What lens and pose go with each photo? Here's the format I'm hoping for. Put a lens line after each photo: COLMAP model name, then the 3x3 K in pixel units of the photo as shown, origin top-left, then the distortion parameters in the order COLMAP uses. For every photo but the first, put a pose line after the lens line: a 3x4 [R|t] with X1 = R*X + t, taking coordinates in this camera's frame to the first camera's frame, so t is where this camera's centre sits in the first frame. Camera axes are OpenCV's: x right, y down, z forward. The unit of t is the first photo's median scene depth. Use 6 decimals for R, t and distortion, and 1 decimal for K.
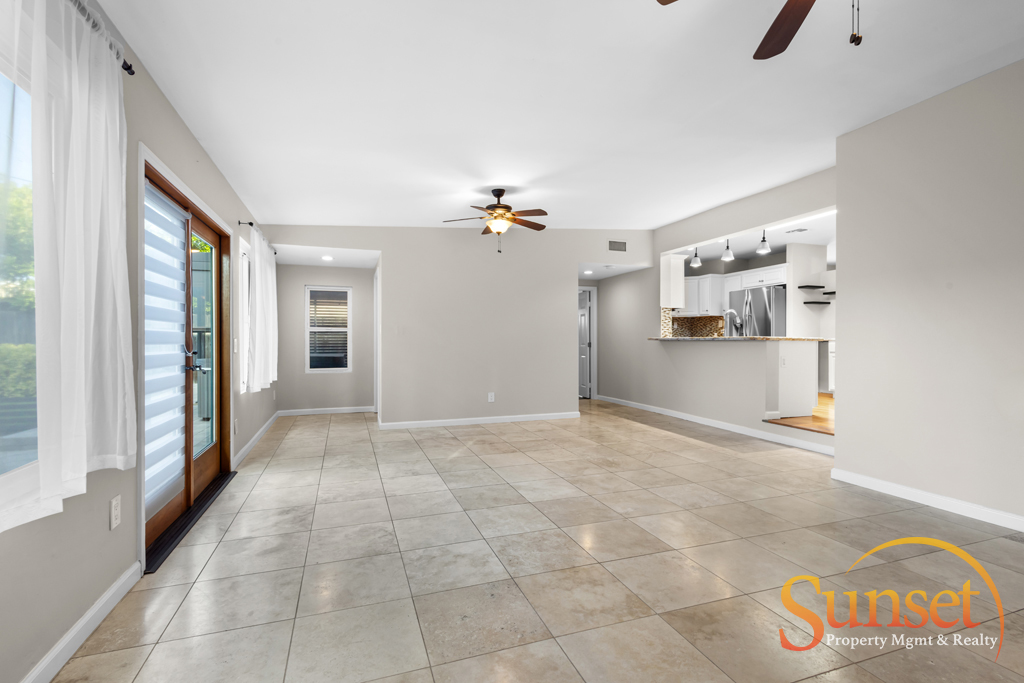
lens RADIAL K [[469.0, 0, 510.2], [0, 469.0, 342.8], [0, 0, 1]] dist [0.009705, -0.001235]
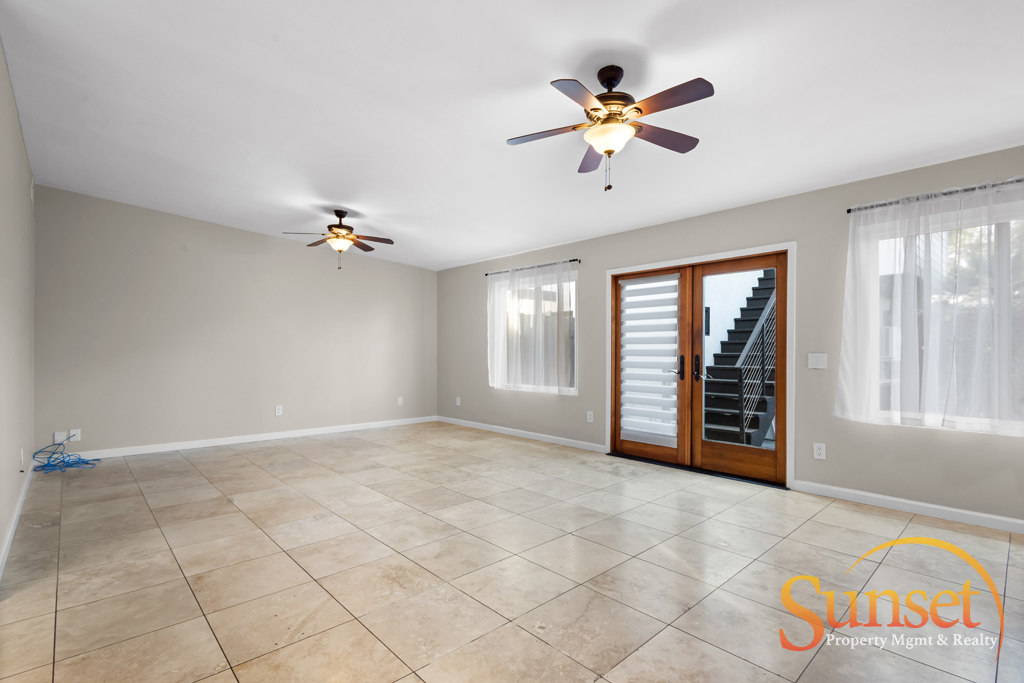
lens RADIAL K [[469.0, 0, 511.6], [0, 469.0, 348.2], [0, 0, 1]] dist [0.009705, -0.001235]
pose [[-0.916995, -0.007249, -0.398832, 0.426861], [-0.005859, 0.999972, -0.004705, -0.013742], [0.398855, -0.001978, -0.917012, 2.119703]]
